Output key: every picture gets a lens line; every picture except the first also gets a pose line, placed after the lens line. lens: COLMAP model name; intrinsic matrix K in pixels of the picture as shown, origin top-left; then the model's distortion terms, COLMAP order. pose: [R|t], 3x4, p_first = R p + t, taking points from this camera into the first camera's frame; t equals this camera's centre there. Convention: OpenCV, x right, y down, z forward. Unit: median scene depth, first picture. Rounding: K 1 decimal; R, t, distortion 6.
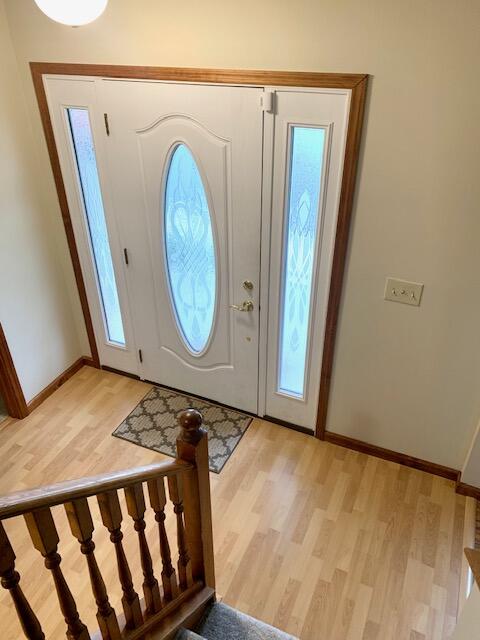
lens RADIAL K [[487.3, 0, 239.5], [0, 487.3, 318.7], [0, 0, 1]] dist [0.035434, -0.042594]
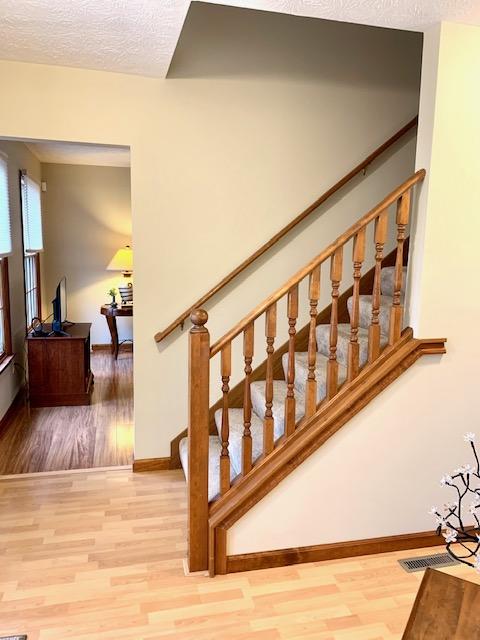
lens RADIAL K [[487.3, 0, 238.6], [0, 487.3, 319.4], [0, 0, 1]] dist [0.035434, -0.042594]
pose [[-0.621843, -0.122468, 0.773507, -0.770648], [0.413871, 0.787113, 0.457344, -0.209171], [-0.664847, 0.604529, -0.438774, 1.011585]]
